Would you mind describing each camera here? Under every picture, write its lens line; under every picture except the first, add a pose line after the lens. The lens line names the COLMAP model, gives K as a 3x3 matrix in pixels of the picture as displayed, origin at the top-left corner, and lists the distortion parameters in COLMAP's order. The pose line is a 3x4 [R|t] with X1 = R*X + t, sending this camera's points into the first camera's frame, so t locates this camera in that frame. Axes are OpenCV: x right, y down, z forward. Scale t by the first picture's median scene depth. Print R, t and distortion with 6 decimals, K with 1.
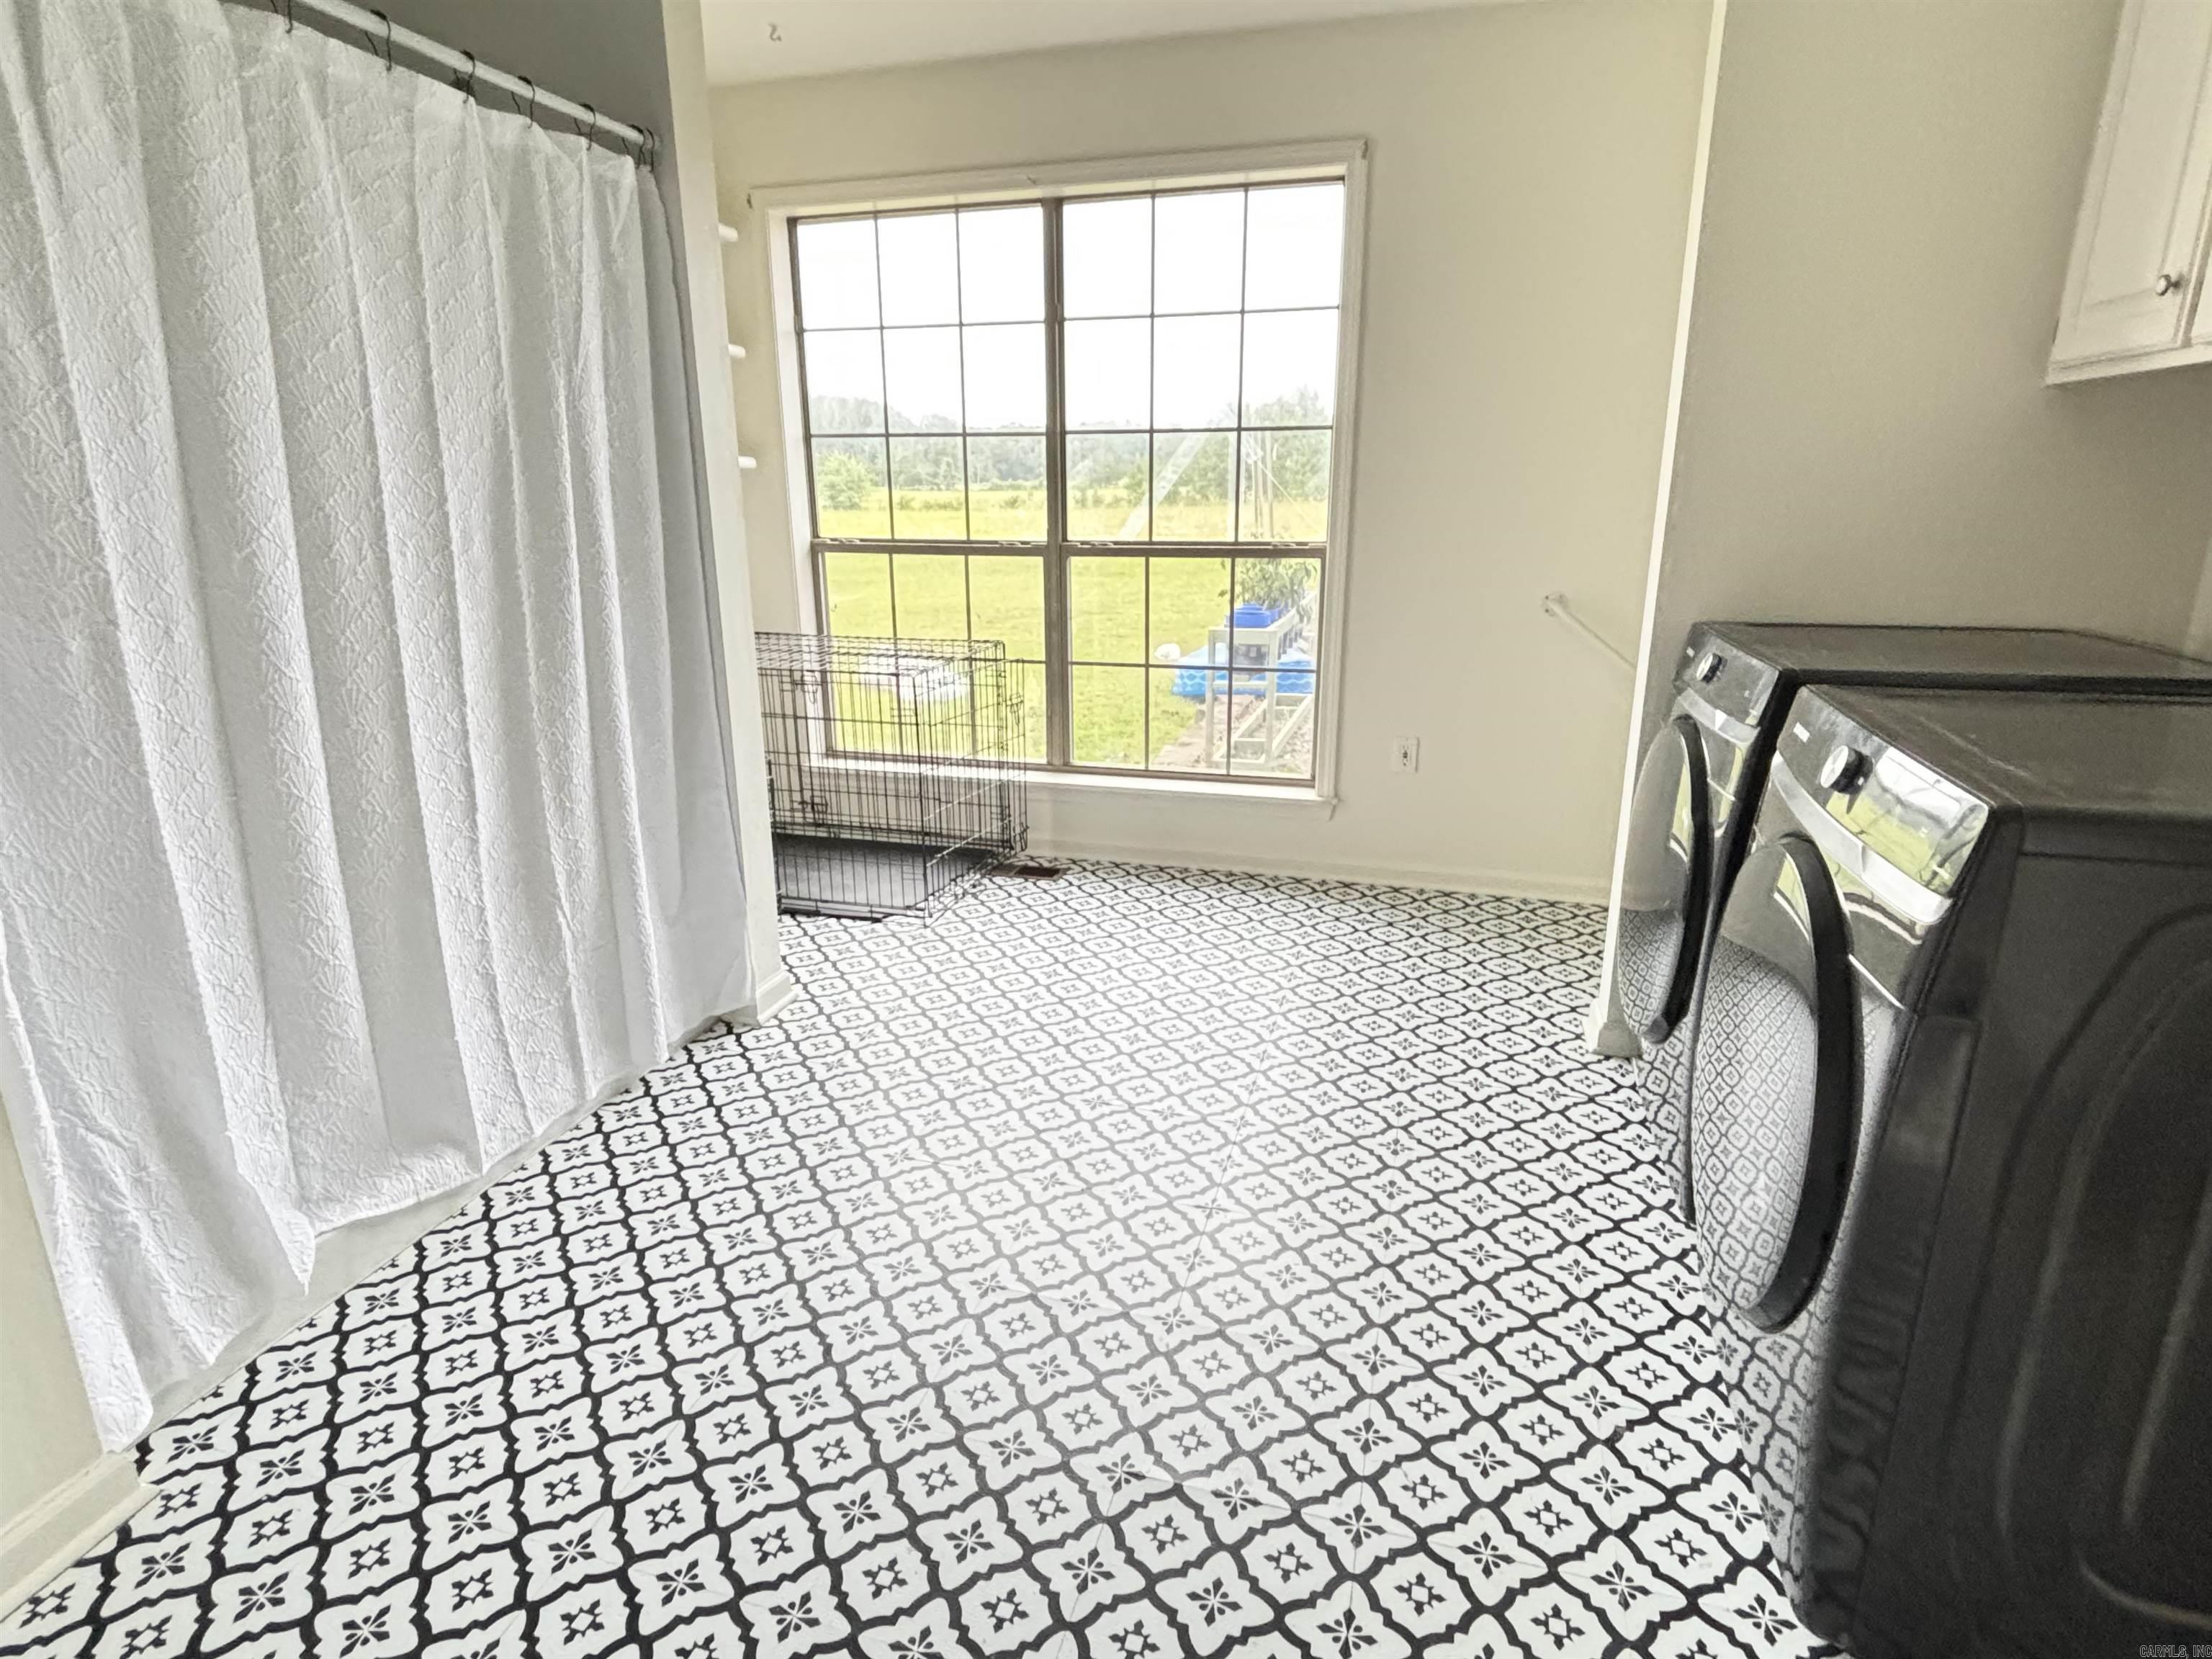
lens RADIAL K [[1172.5, 0, 1109.3], [0, 1172.5, 816.9], [0, 0, 1]] dist [0.042257, 0.000344]
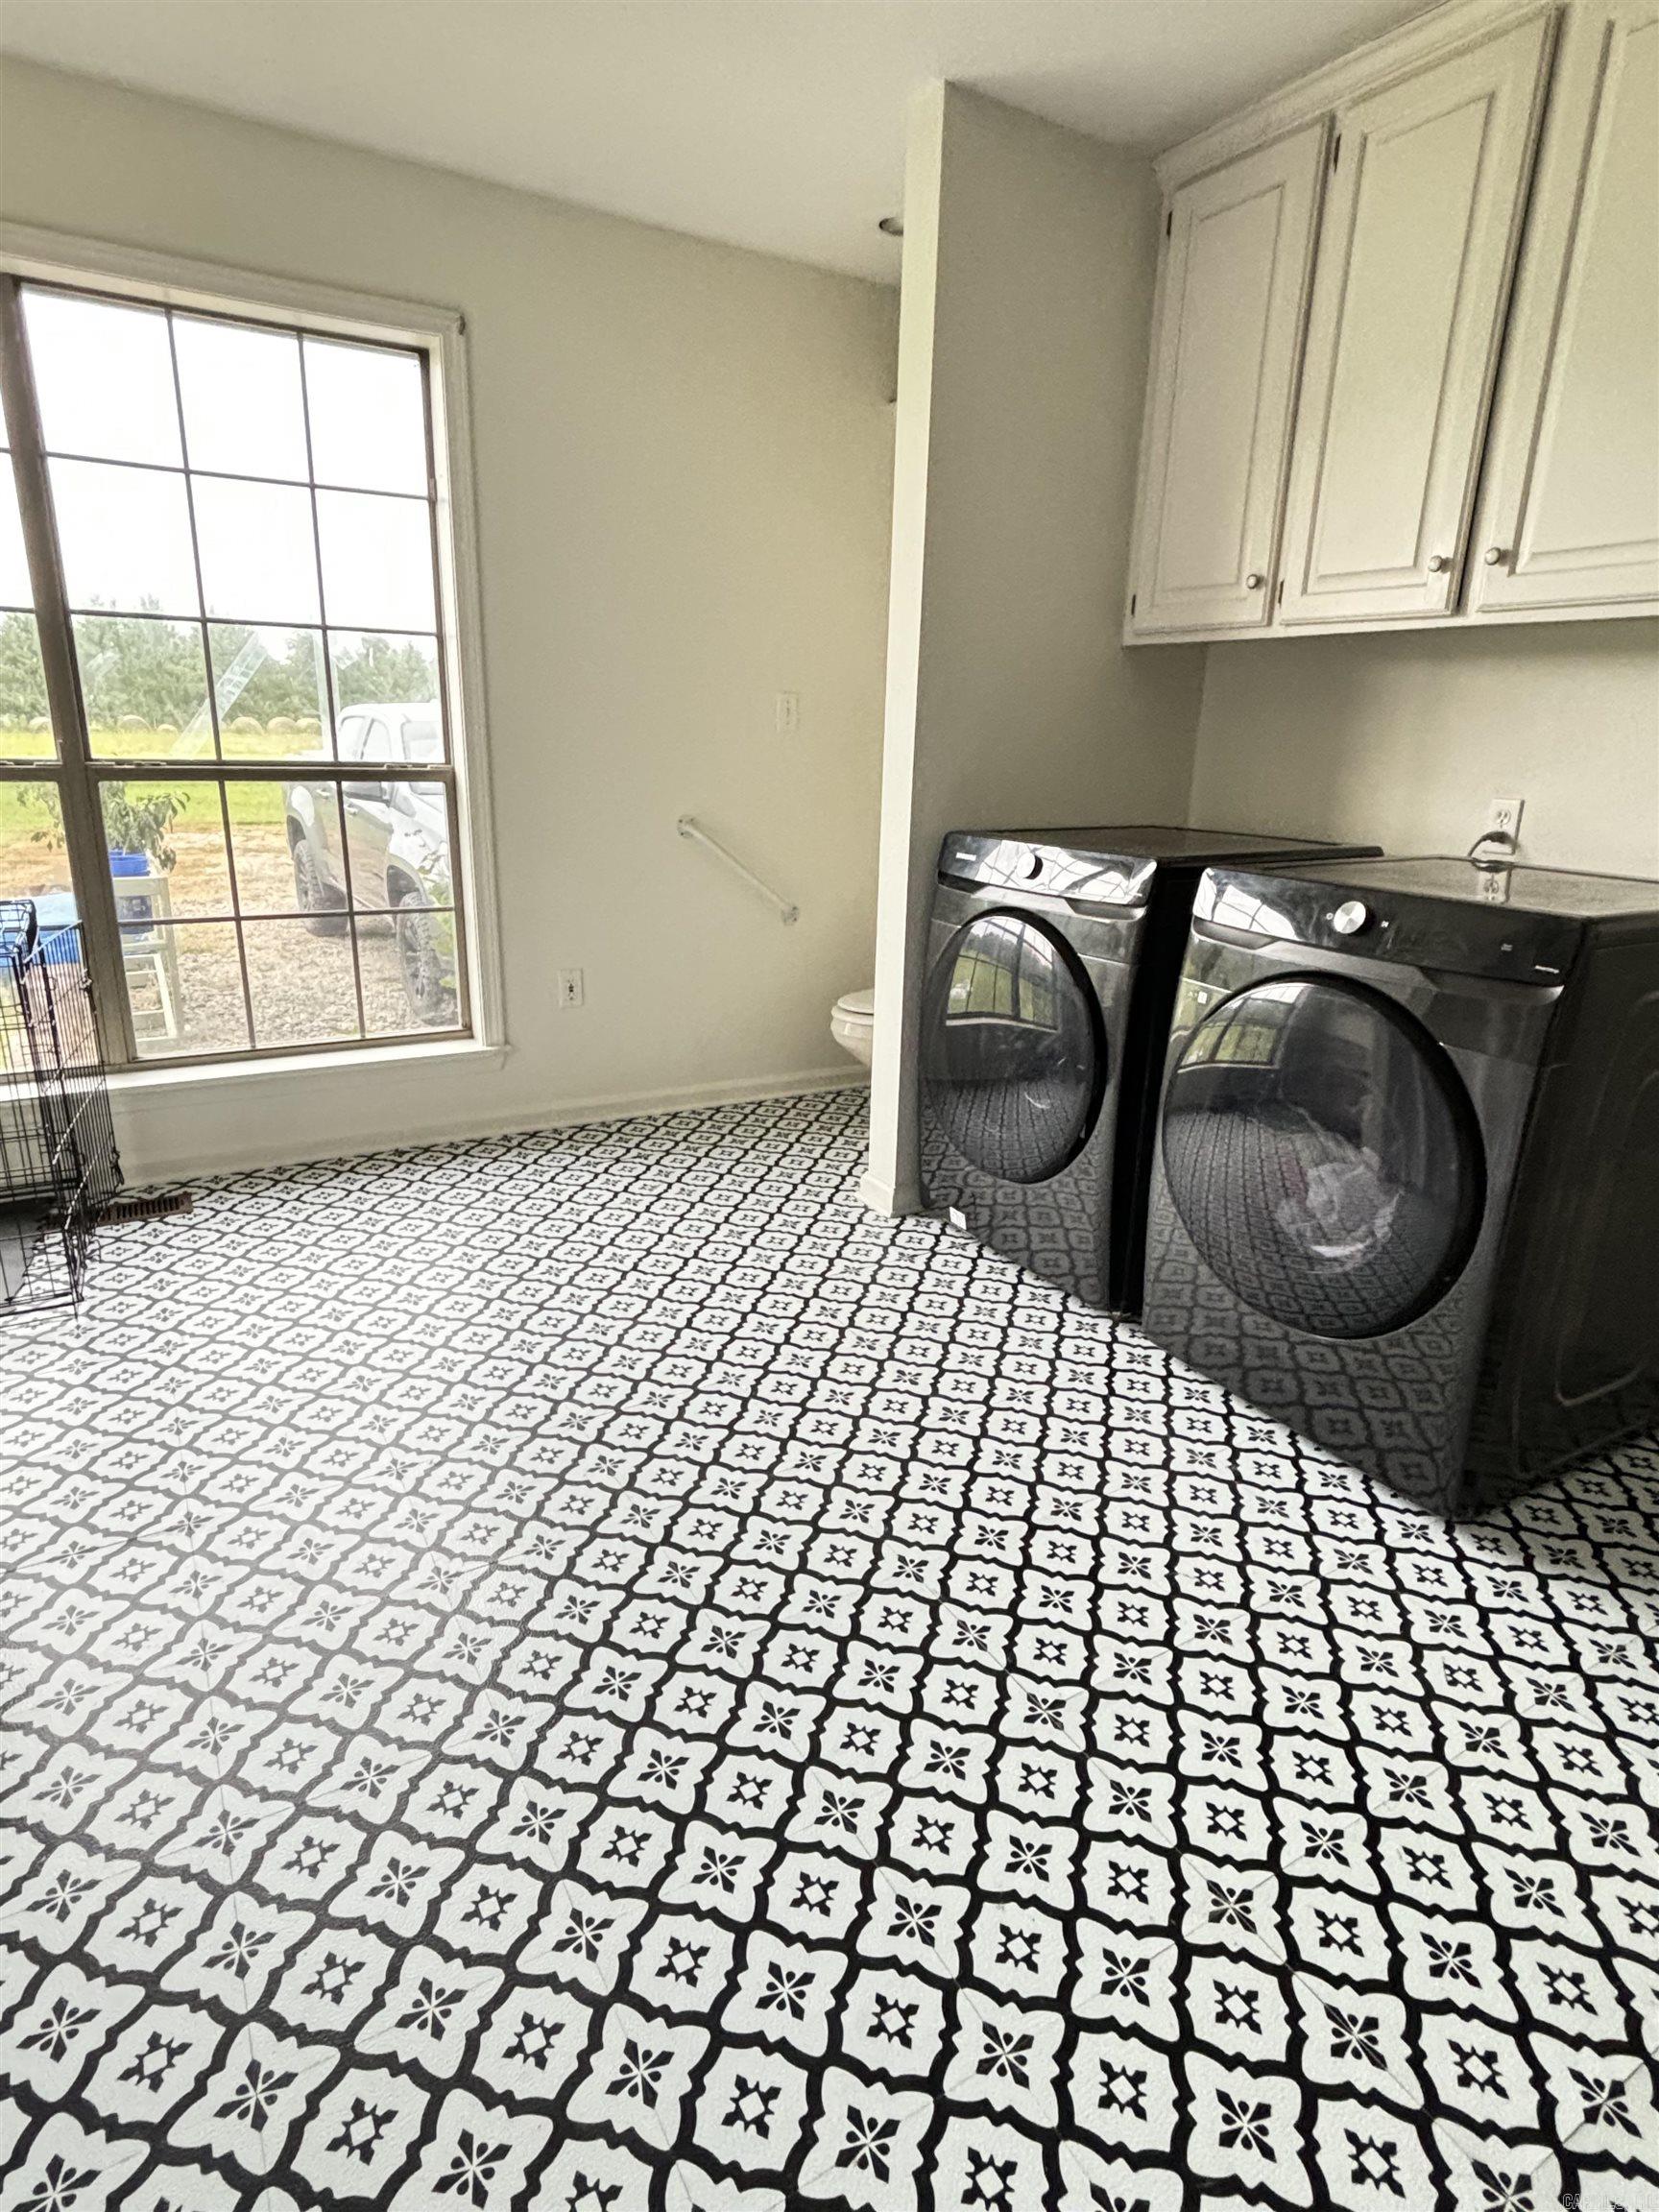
lens RADIAL K [[1203.2, 0, 829.5], [0, 1203.2, 1106.0], [0, 0, 1]] dist [-0.002794, 0.000202]
pose [[0.700761, -0.192758, 0.686862, -0.292477], [0.169515, 0.980220, 0.102140, -0.022571], [-0.692964, 0.044858, 0.719575, 0.156448]]
